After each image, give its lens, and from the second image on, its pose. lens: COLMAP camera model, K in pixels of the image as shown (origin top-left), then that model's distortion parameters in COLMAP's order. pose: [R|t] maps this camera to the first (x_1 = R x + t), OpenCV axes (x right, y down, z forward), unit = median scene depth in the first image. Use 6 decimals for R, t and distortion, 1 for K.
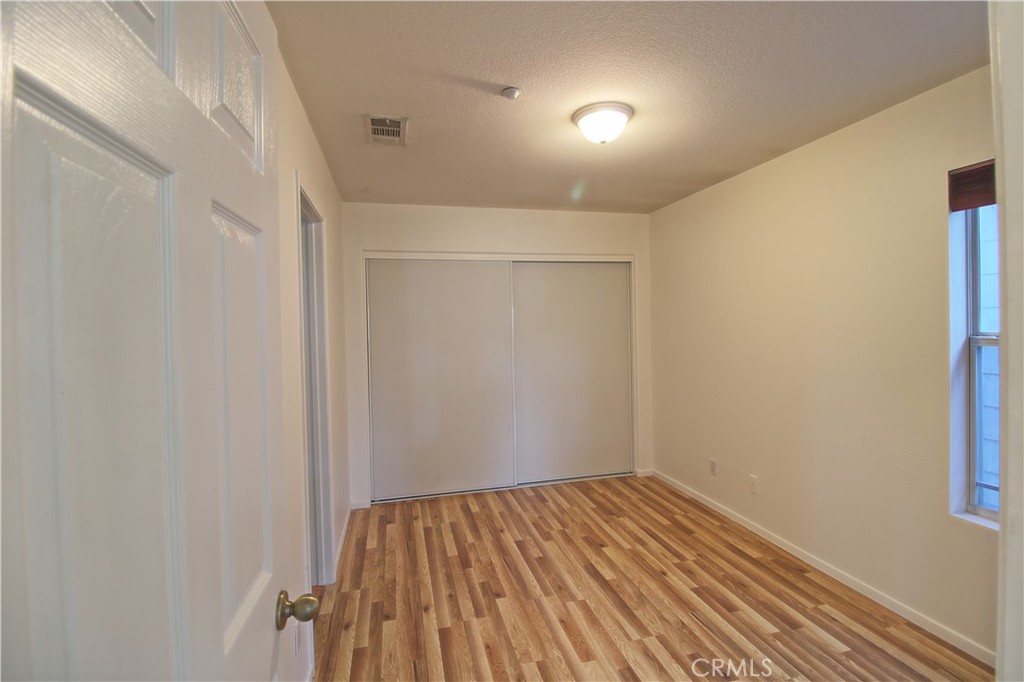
lens RADIAL K [[475.8, 0, 517.2], [0, 475.8, 336.7], [0, 0, 1]] dist [-0.003098, -0.010735]
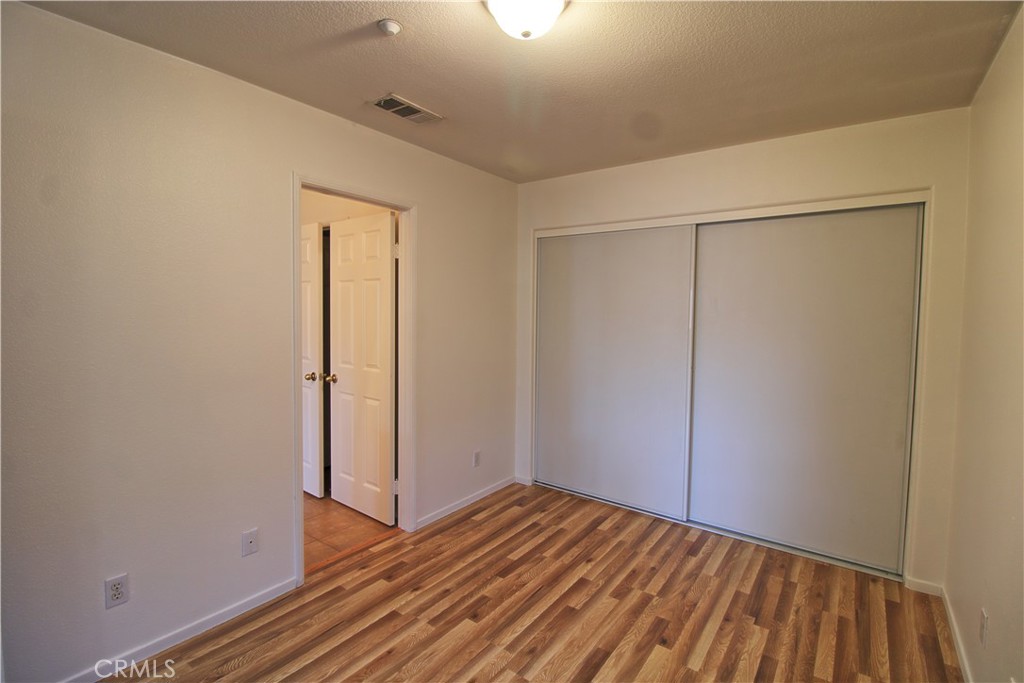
lens RADIAL K [[475.8, 0, 513.7], [0, 475.8, 334.4], [0, 0, 1]] dist [-0.003098, -0.010735]
pose [[0.633949, 0.072286, -0.769990, 0.472760], [-0.047141, 0.997383, 0.054821, -0.016826], [0.771937, 0.001544, 0.635697, 0.371030]]
